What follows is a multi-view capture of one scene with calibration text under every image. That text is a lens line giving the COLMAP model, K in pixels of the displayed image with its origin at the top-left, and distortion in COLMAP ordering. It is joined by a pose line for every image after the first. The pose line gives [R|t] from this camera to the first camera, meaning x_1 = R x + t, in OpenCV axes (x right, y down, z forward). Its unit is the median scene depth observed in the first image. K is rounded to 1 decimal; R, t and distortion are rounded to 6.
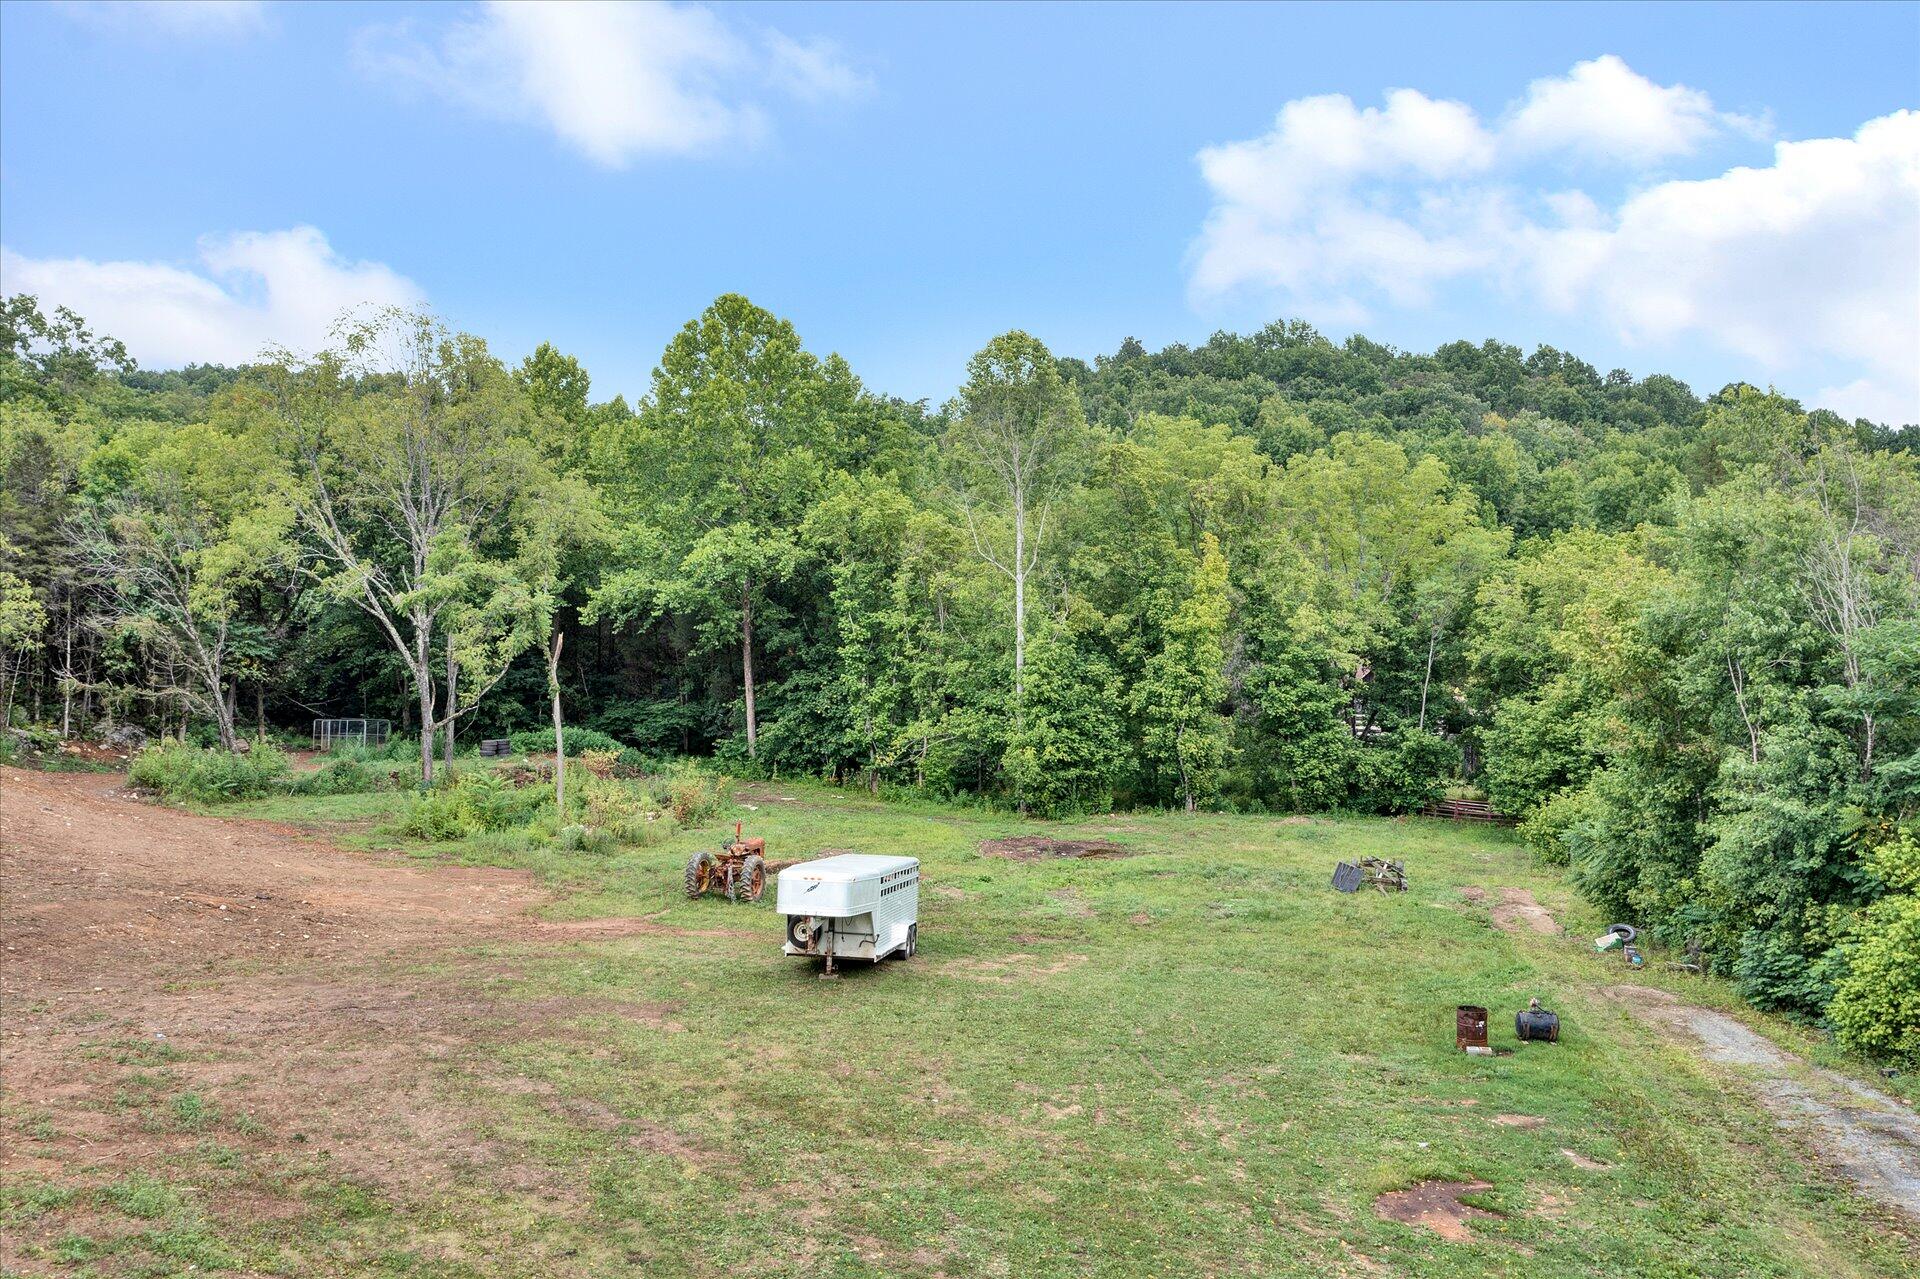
lens RADIAL K [[1522.2, 0, 955.0], [0, 1522.2, 632.7], [0, 0, 1]] dist [-0.007972, 0.003064]
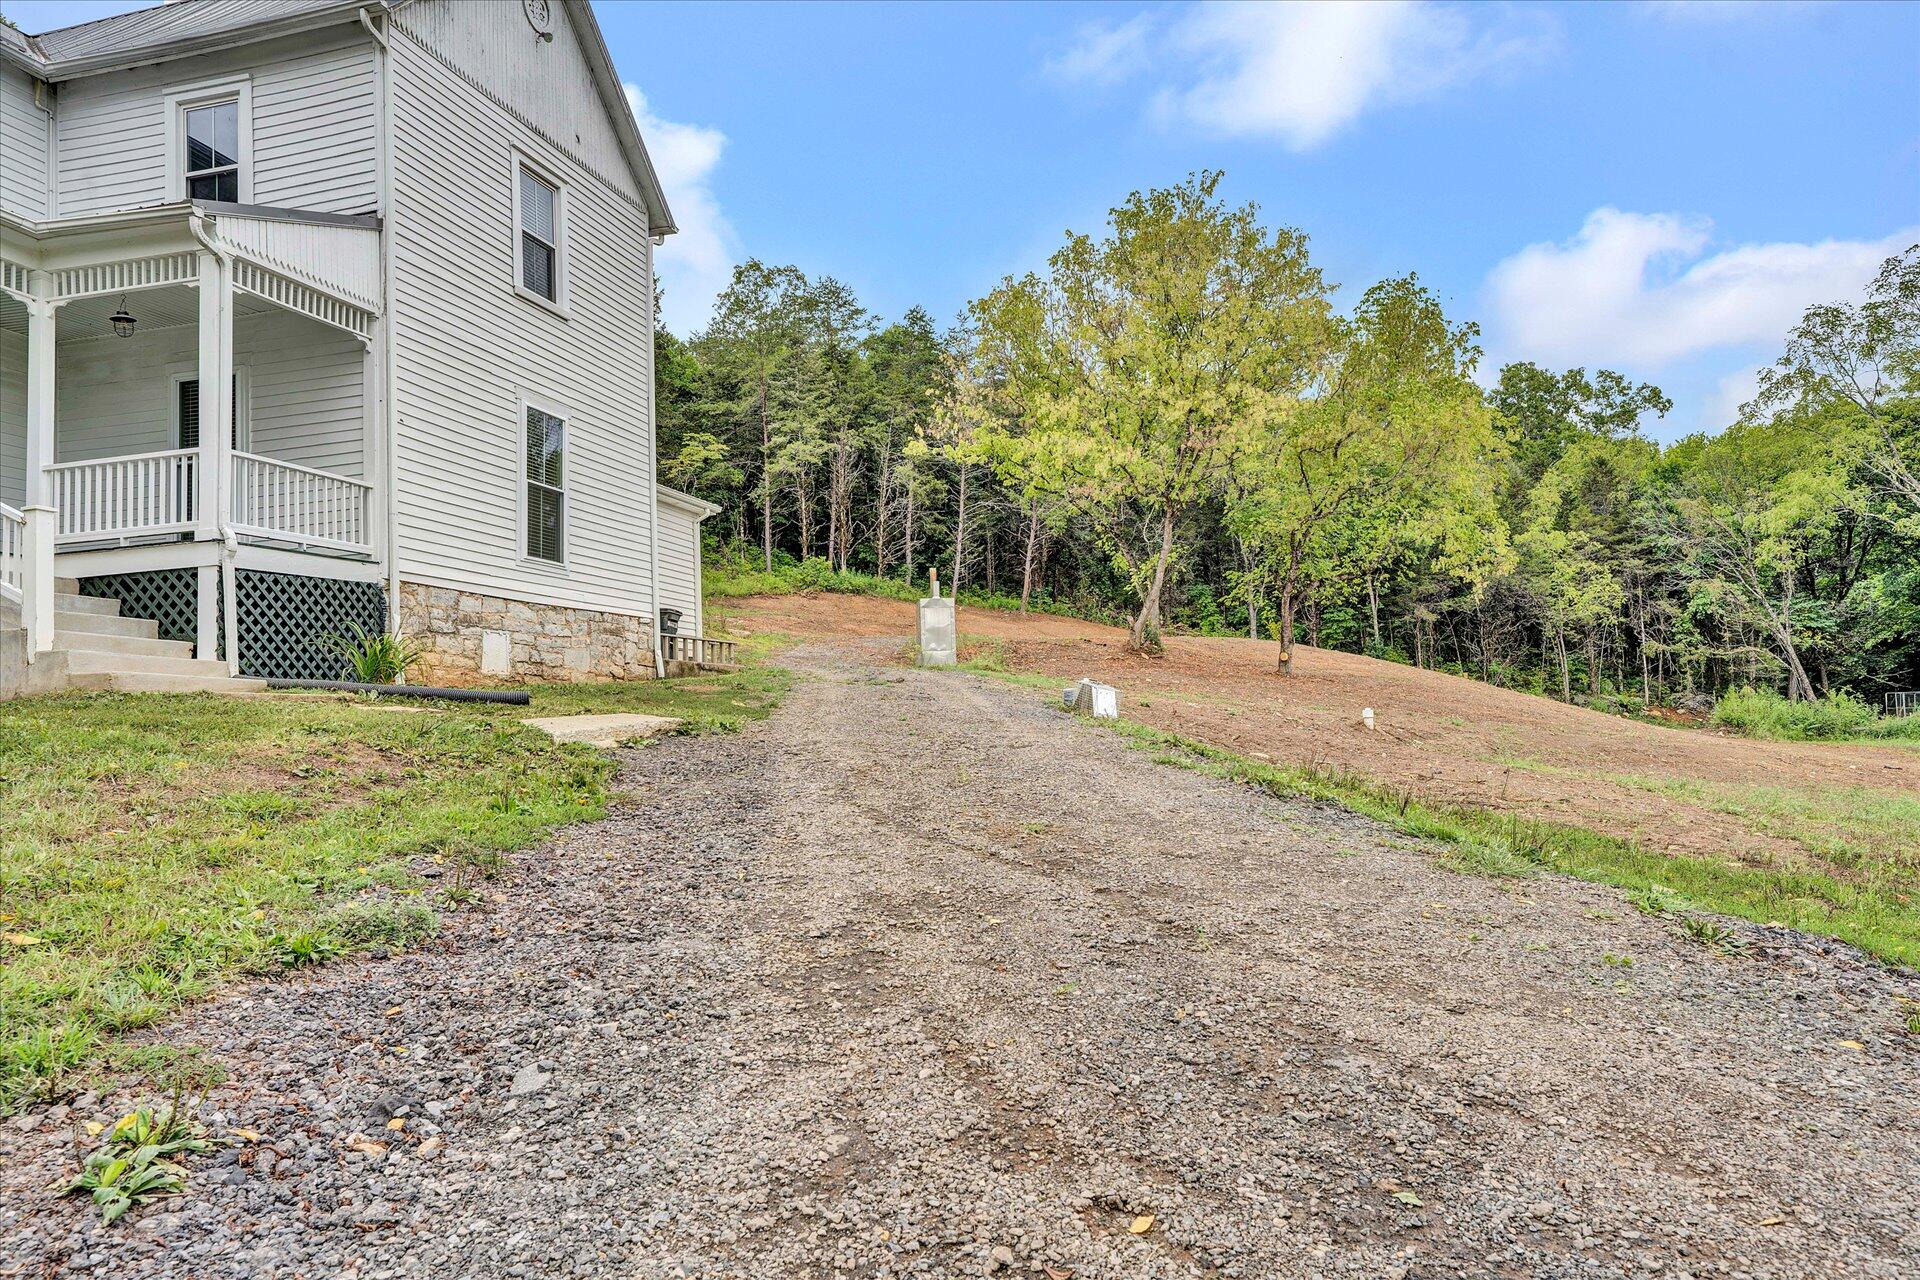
lens RADIAL K [[1256.2, 0, 957.5], [0, 1256.2, 642.4], [0, 0, 1]] dist [0.030145, 0.004261]
pose [[0.537579, -0.091446, -0.838240, -0.037817], [0.051312, 0.995807, -0.075728, 0.068596], [0.841651, -0.002301, 0.540017, 0.006769]]
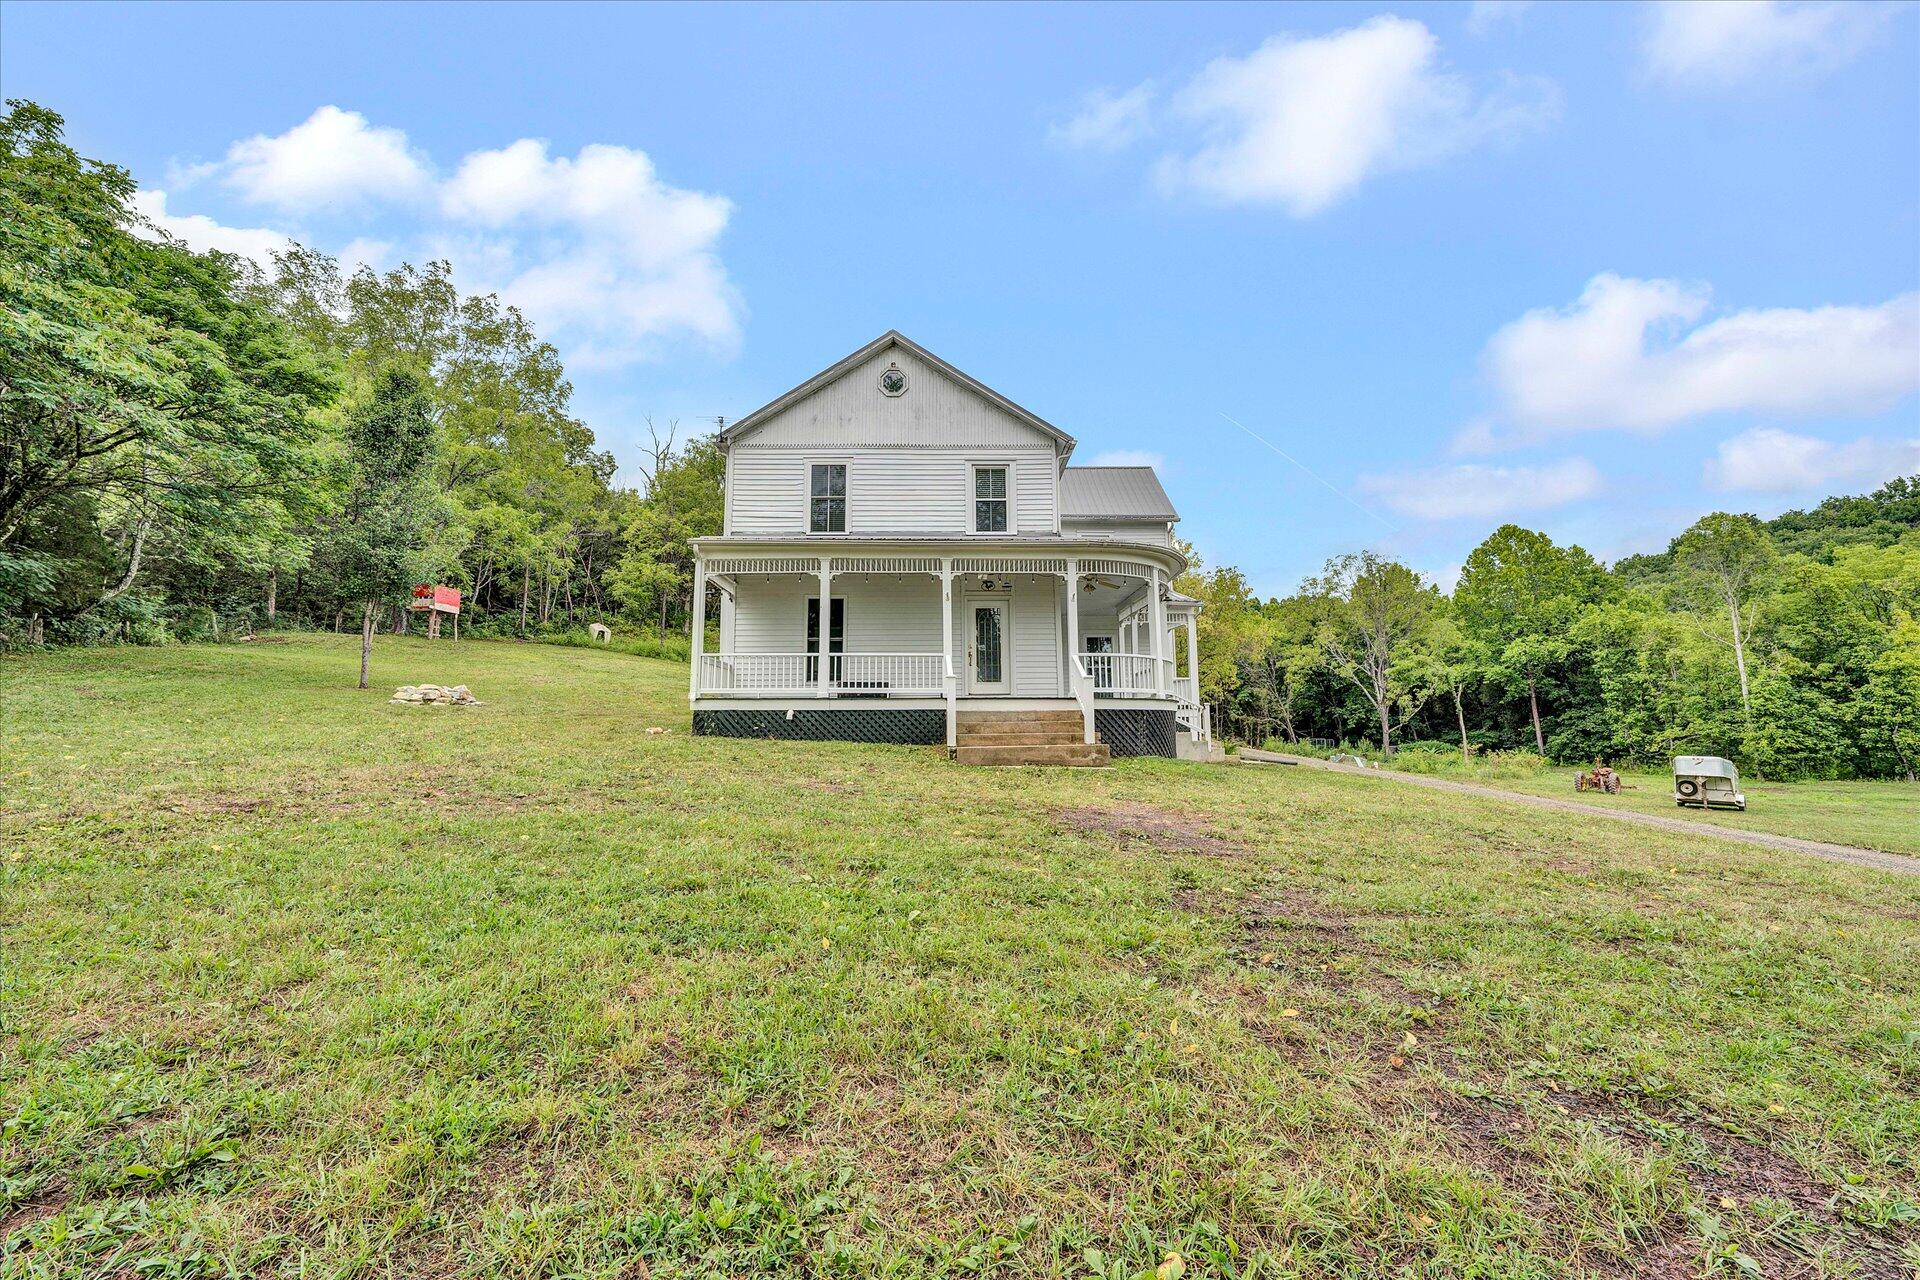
lens RADIAL K [[741.3, 0, 957.8], [0, 741.3, 640.2], [0, 0, 1]] dist [-0.016223, 0.005436]
pose [[0.759580, -0.091648, -0.643925, -0.096708], [0.014729, 0.992193, -0.123842, 0.048488], [0.650247, 0.084584, 0.754999, -0.248103]]
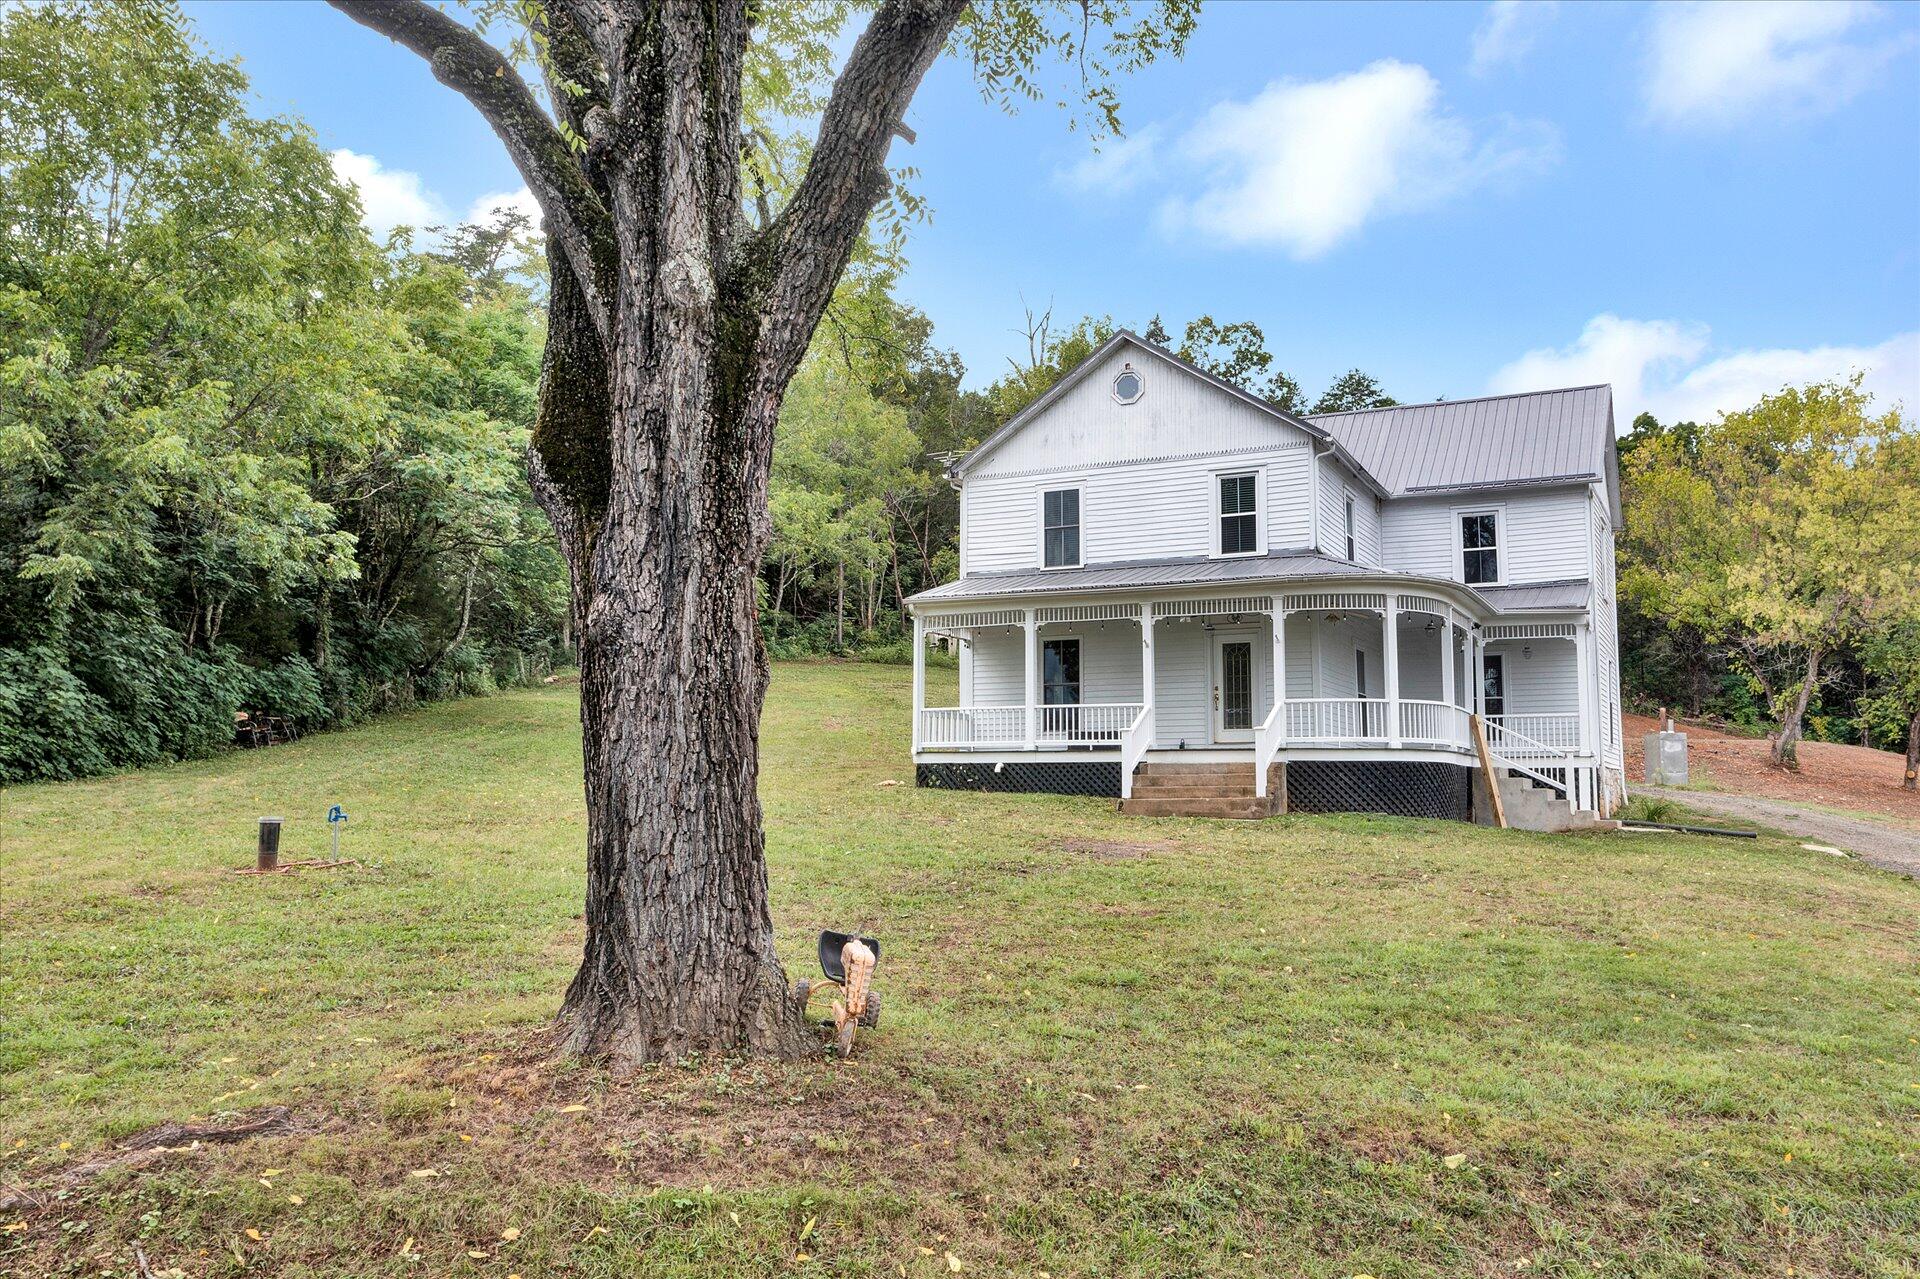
lens RADIAL K [[1522.2, 0, 963.3], [0, 1522.2, 638.7], [0, 0, 1]] dist [-0.007972, 0.003064]
pose [[0.371709, -0.102625, -0.922659, 0.102579], [0.006381, 0.994130, -0.108004, 0.052496], [0.928327, 0.034259, 0.370182, -0.286049]]
